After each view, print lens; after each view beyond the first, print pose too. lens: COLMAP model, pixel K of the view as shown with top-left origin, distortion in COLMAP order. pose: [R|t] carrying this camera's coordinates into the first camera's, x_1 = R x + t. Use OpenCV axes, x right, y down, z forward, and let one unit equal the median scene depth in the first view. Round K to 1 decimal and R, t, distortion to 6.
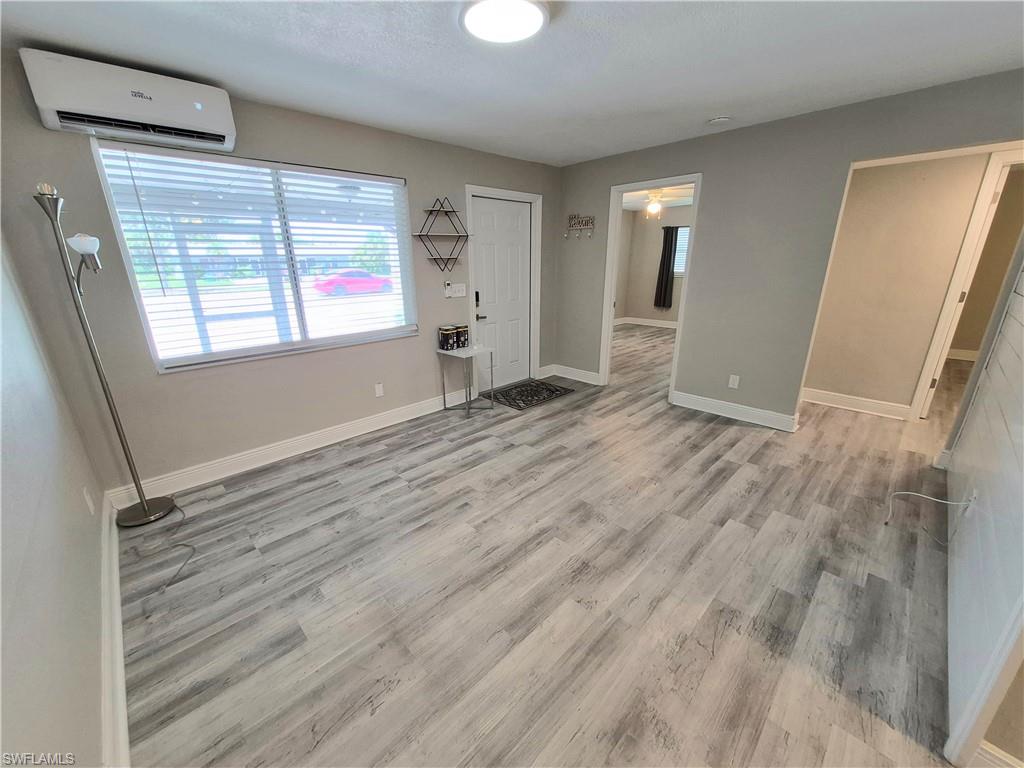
lens RADIAL K [[401.8, 0, 503.7], [0, 401.8, 390.9], [0, 0, 1]] dist [0.000534, -0.000438]
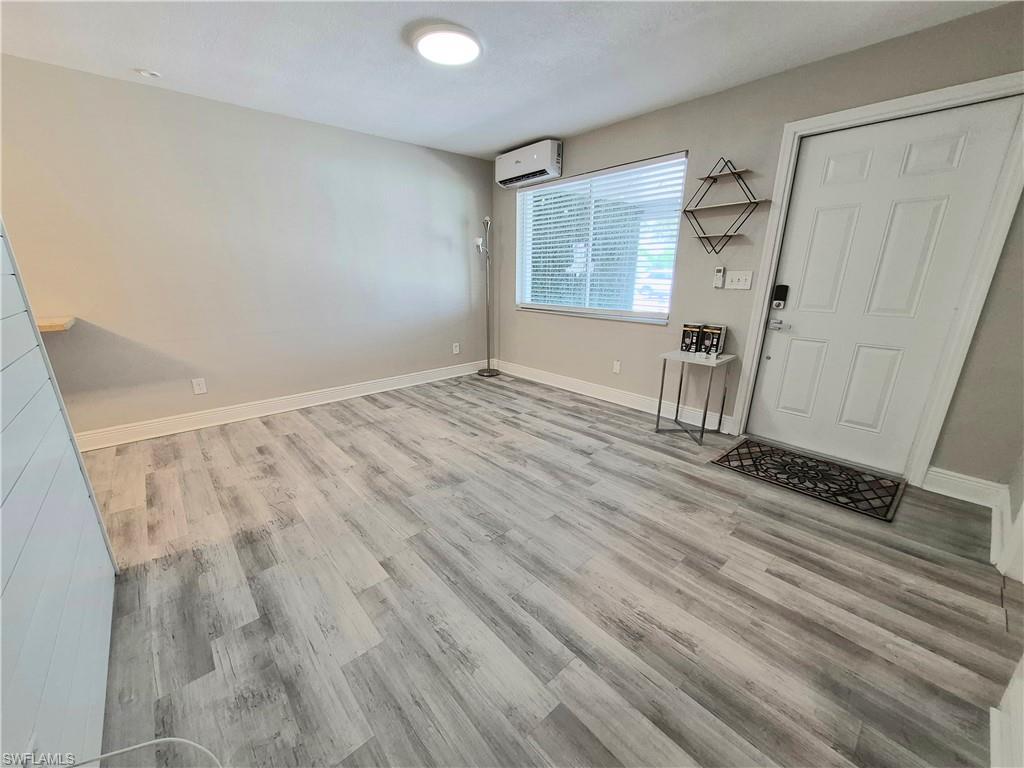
lens RADIAL K [[401.8, 0, 503.7], [0, 401.8, 390.9], [0, 0, 1]] dist [0.000534, -0.000438]
pose [[-0.049541, 0.299780, -0.952721, 0.963821], [-0.308301, 0.902720, 0.300078, -0.223749], [0.949998, 0.308591, 0.047700, 0.892507]]
